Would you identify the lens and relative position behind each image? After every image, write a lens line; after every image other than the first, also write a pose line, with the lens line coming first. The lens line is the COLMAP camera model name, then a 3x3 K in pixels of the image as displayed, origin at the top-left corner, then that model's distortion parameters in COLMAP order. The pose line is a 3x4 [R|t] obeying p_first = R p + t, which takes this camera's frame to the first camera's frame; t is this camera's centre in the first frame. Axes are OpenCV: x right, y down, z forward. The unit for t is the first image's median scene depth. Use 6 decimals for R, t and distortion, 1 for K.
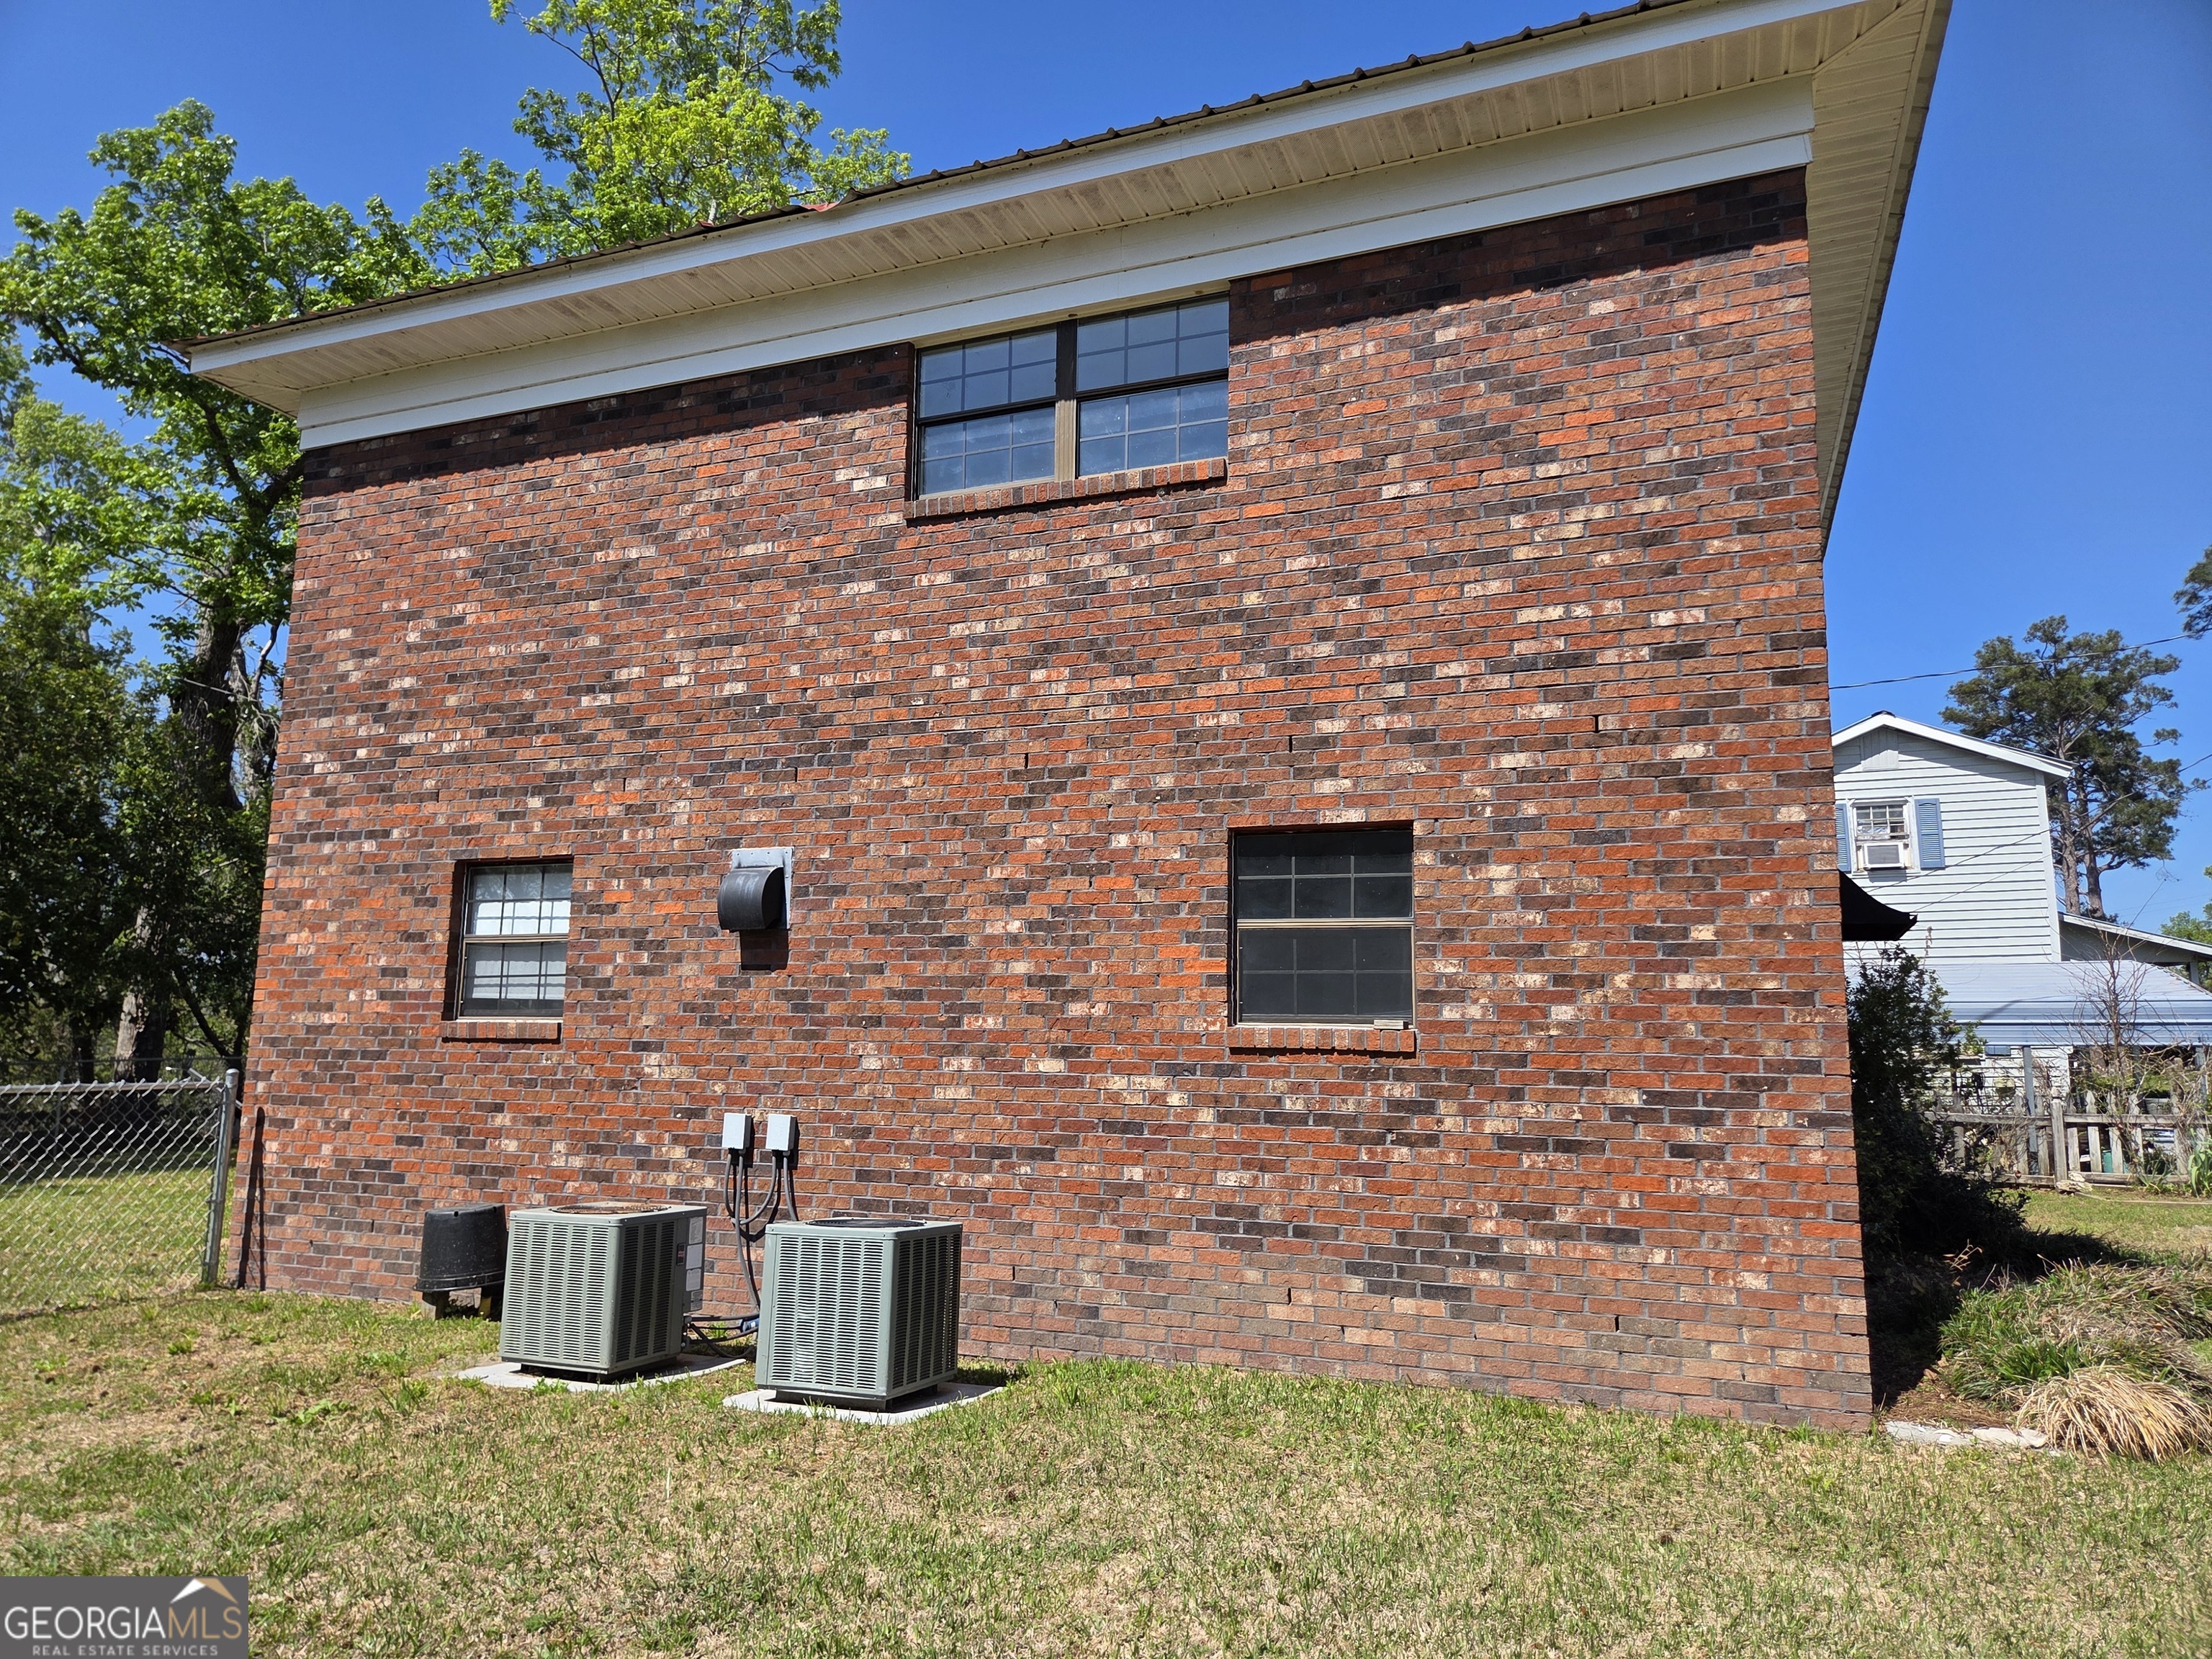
lens RADIAL K [[1485.2, 0, 1106.0], [0, 1485.2, 829.5], [0, 0, 1]] dist [0.042405, -0.027434]
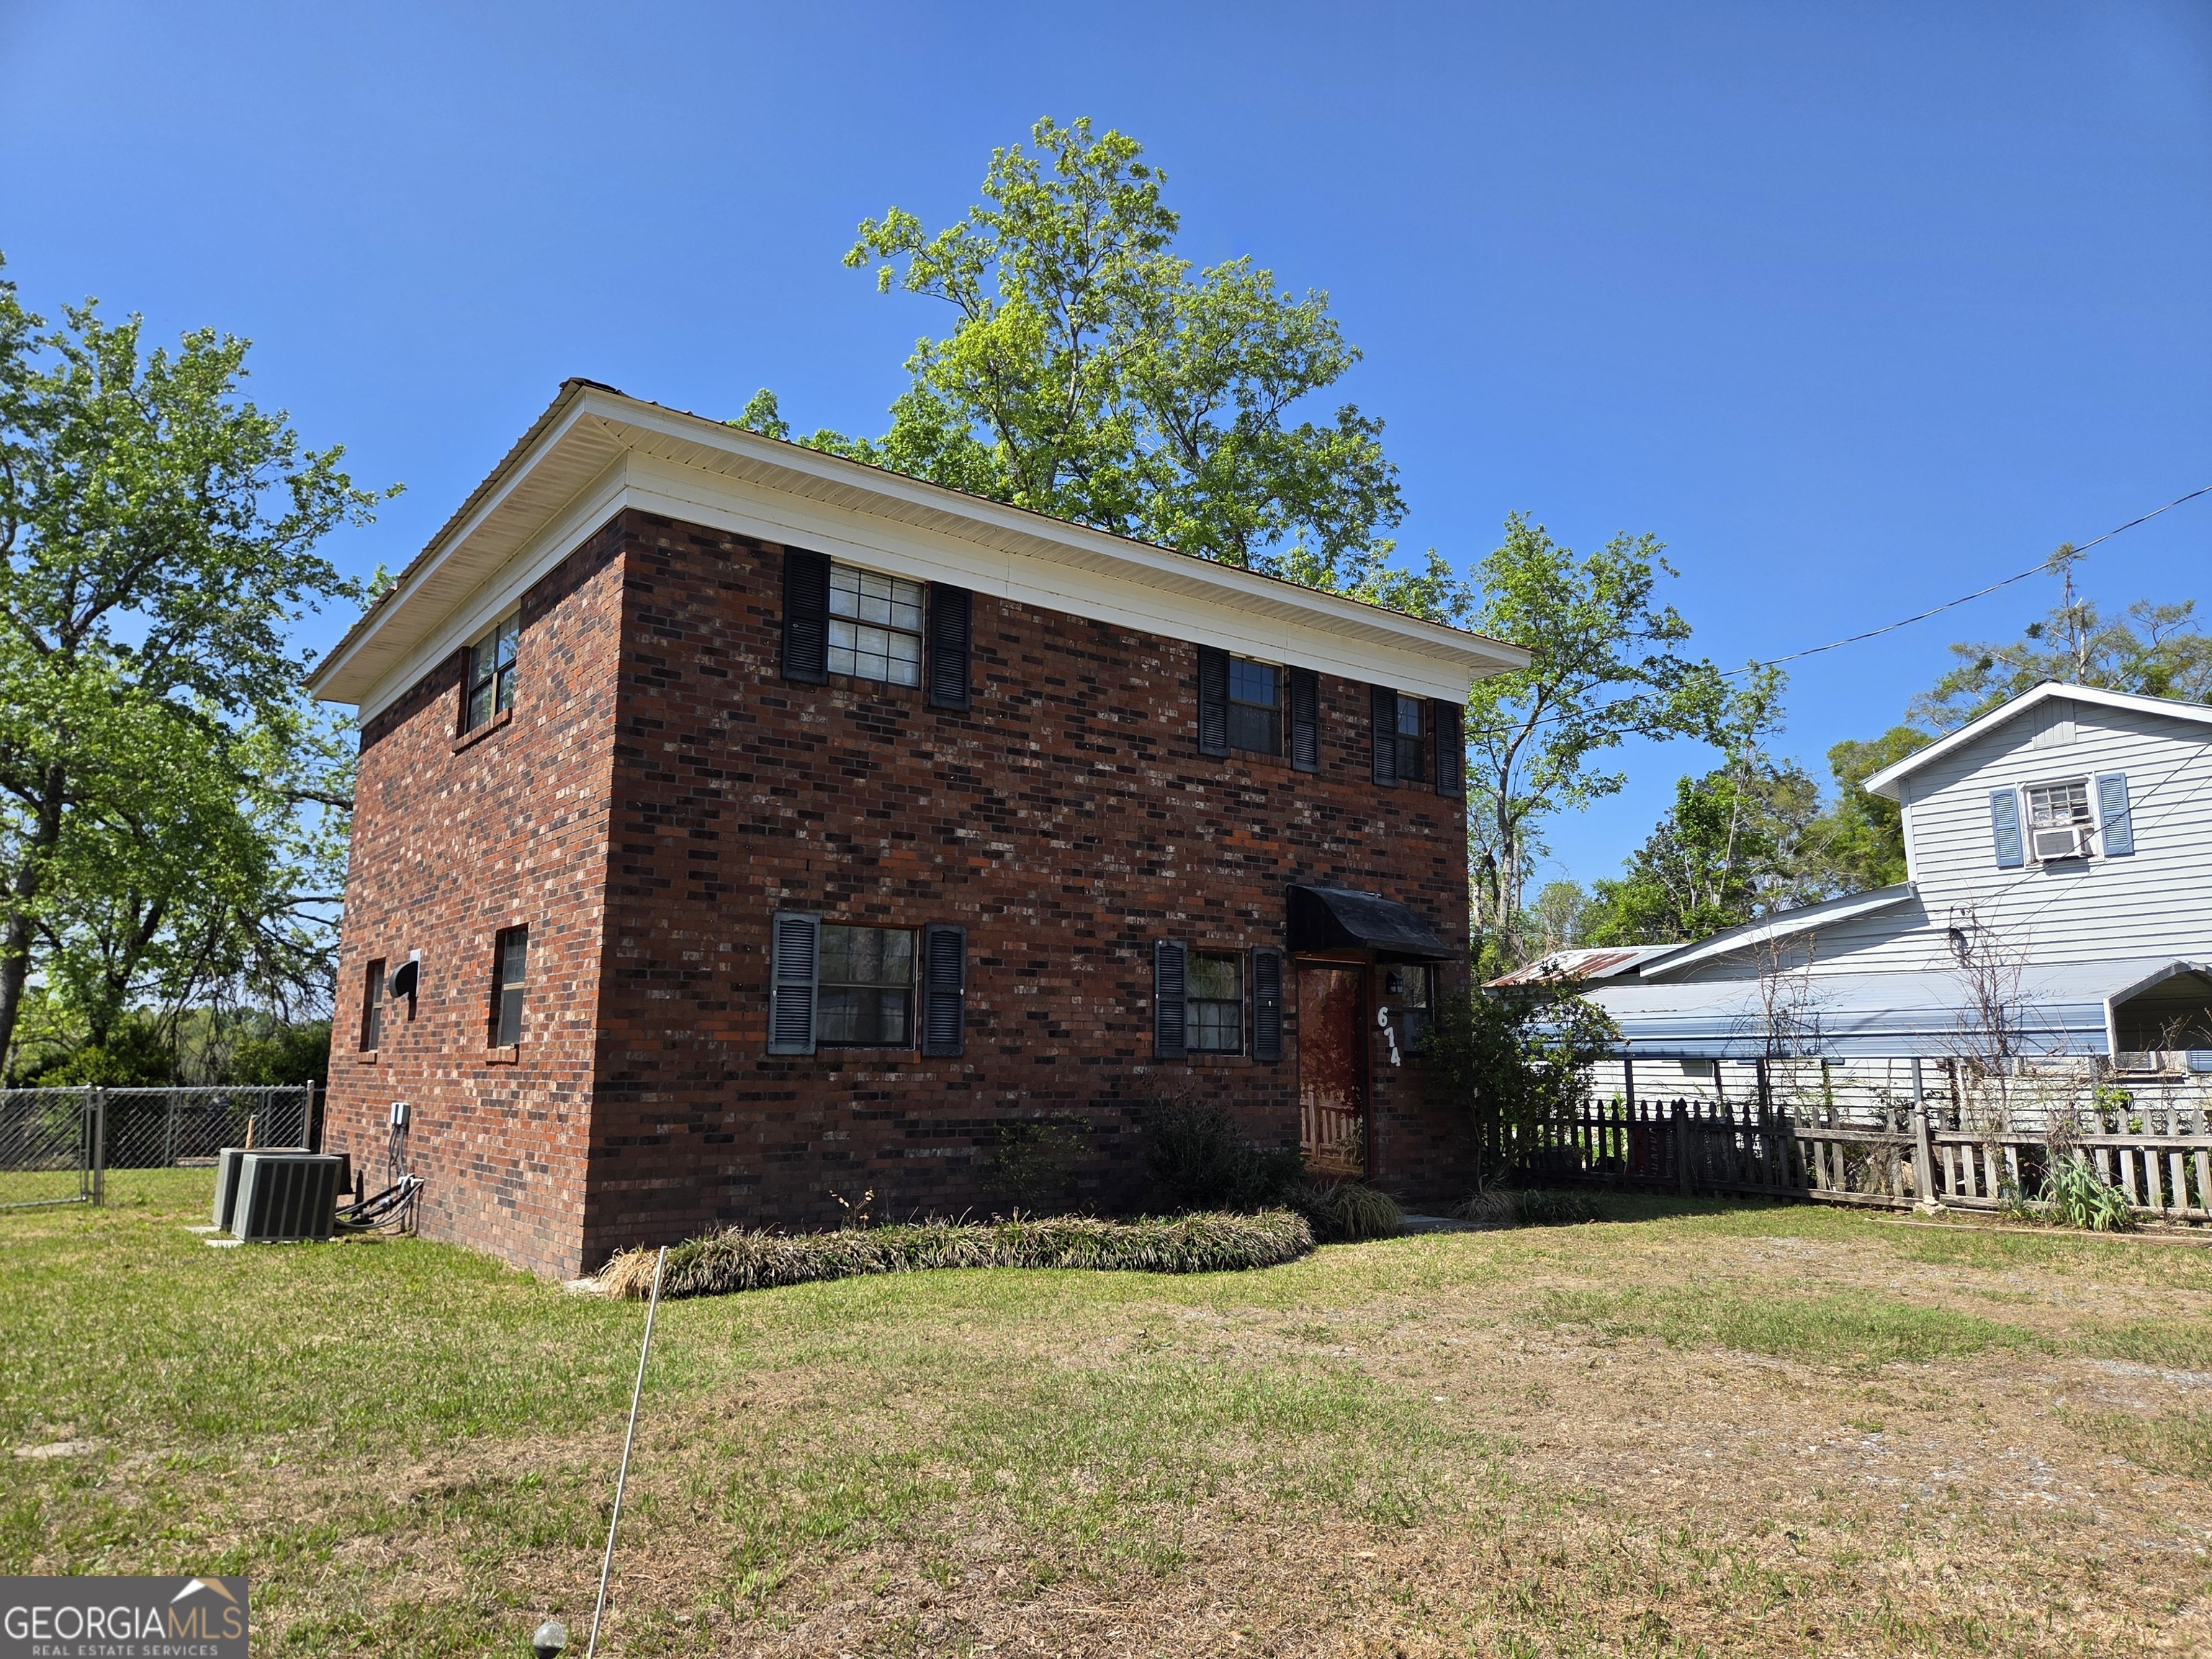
lens RADIAL K [[1472.9, 0, 1106.0], [0, 1472.9, 829.5], [0, 0, 1]] dist [0.064145, -0.055971]
pose [[0.859123, -0.087905, -0.504163, 0.480059], [0.077024, 0.996126, -0.042429, 0.003100], [0.505939, -0.002381, 0.862566, -0.032033]]
